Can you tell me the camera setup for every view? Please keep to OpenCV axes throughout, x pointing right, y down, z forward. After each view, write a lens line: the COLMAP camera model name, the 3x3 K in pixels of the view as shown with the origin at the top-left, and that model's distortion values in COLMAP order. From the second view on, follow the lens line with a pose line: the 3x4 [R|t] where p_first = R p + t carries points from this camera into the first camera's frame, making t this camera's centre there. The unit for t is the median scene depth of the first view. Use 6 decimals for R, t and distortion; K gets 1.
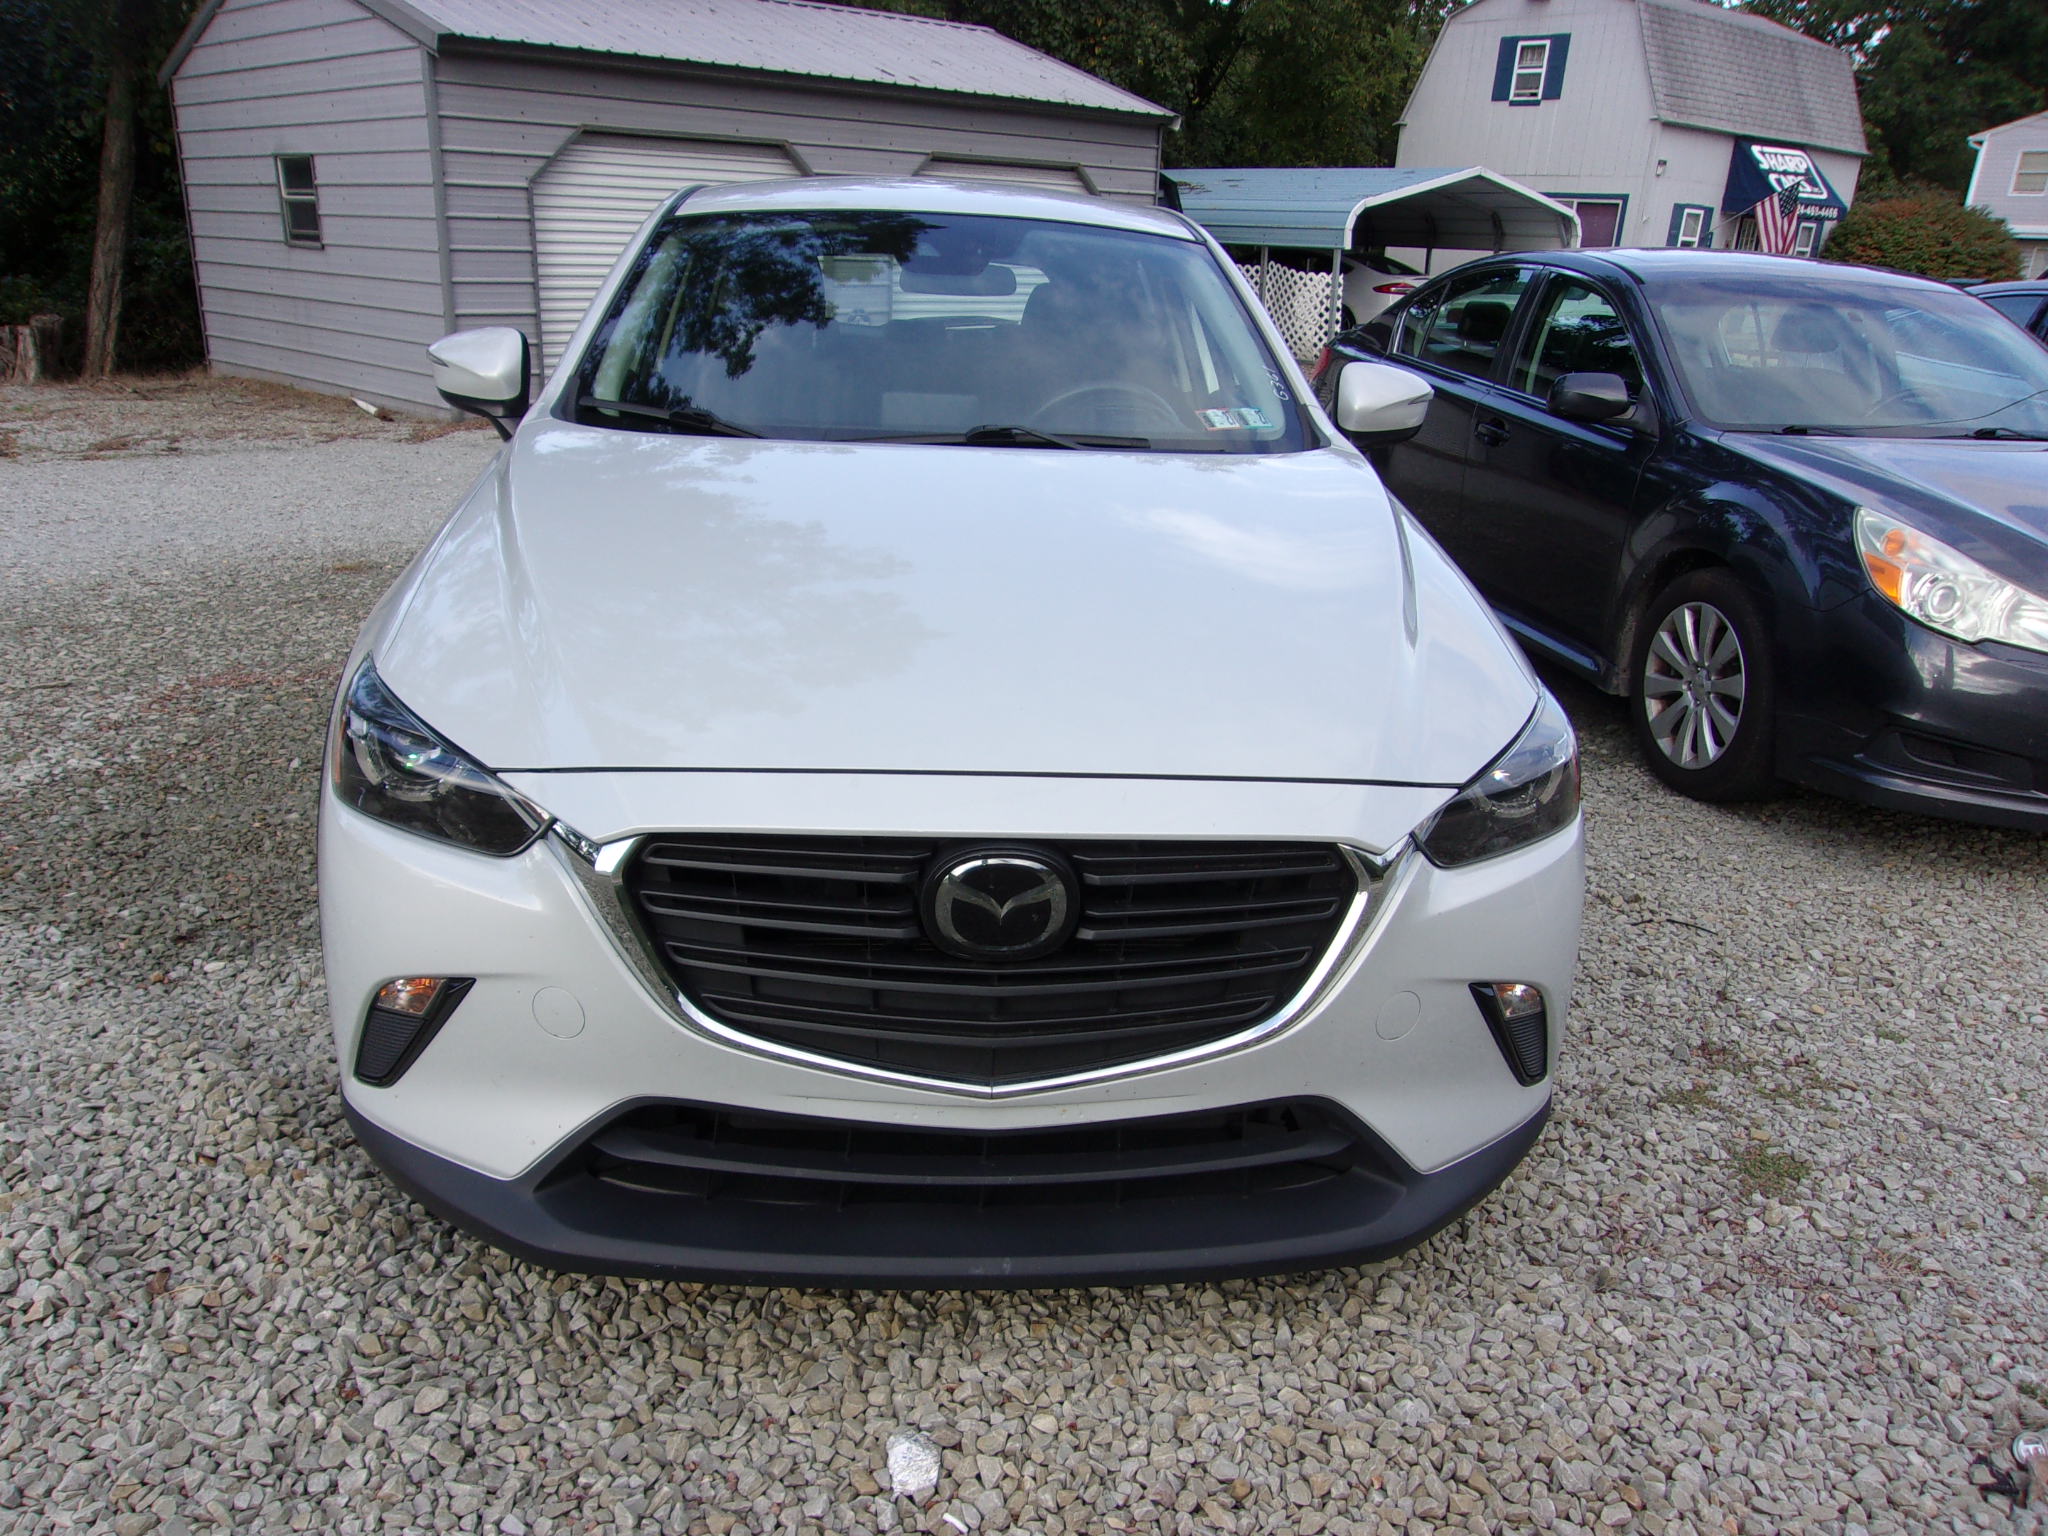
lens RADIAL K [[1677.3, 0, 1026.8], [0, 1677.3, 782.2], [0, 0, 1]] dist [-0.057449, 0.066366]
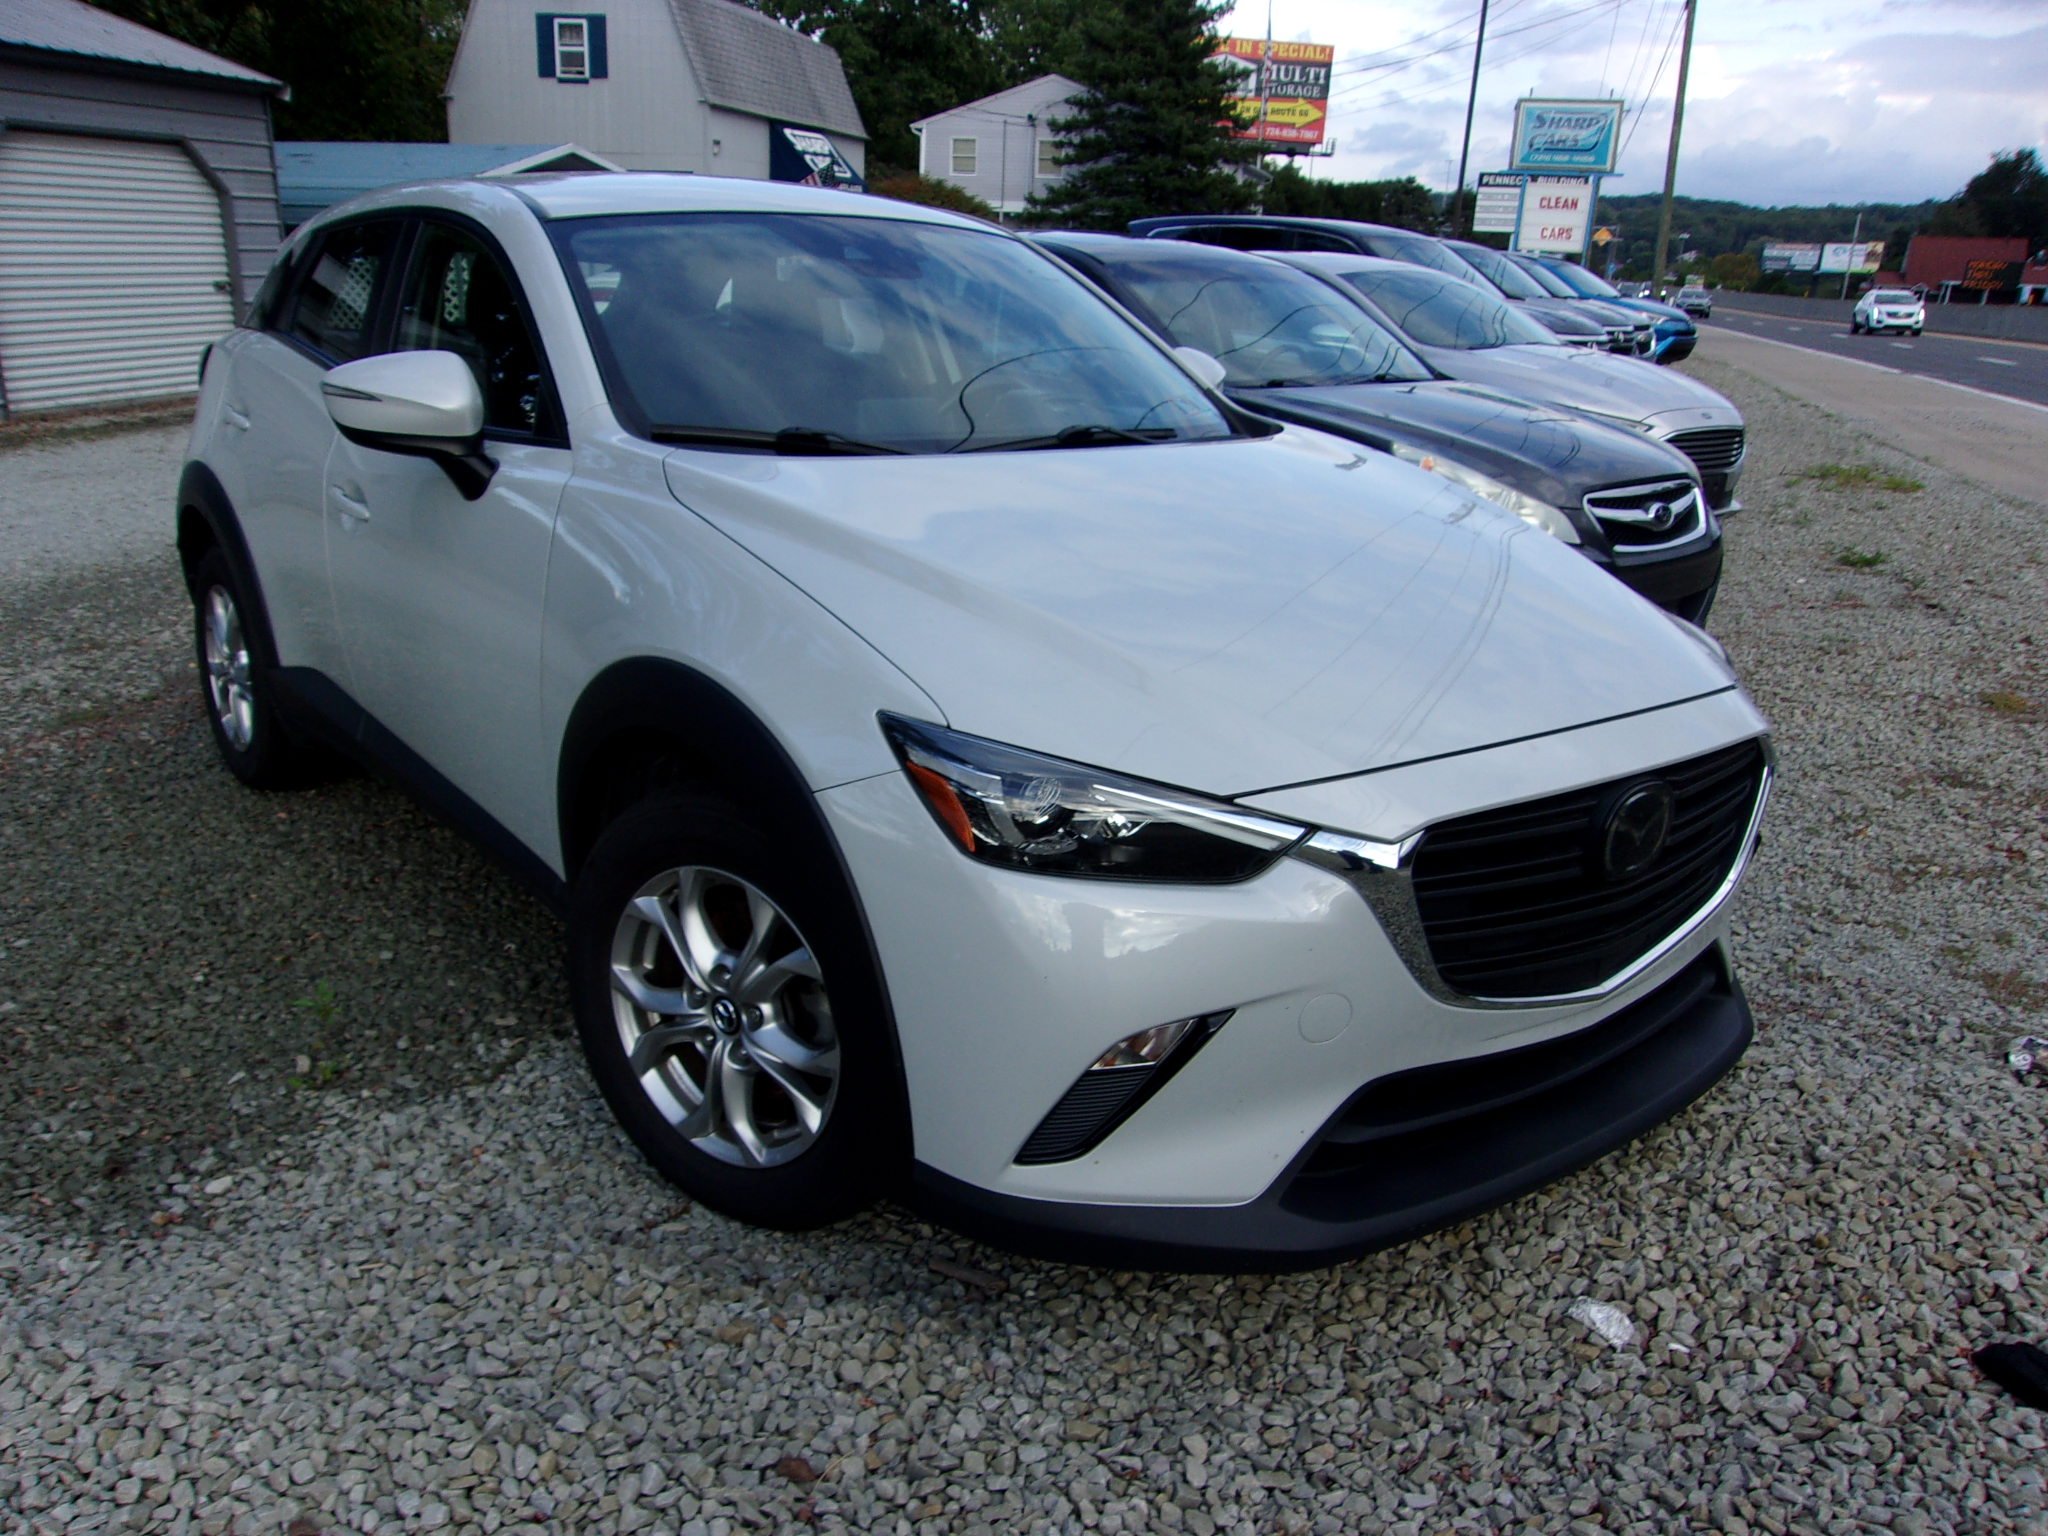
lens RADIAL K [[1677.3, 0, 1040.1], [0, 1677.3, 758.5], [0, 0, 1]] dist [-0.057449, 0.066366]
pose [[0.823226, -0.171094, 0.541319, -0.124140], [0.169963, 0.984048, 0.052551, -0.013309], [-0.541675, 0.048743, 0.839174, 0.029629]]
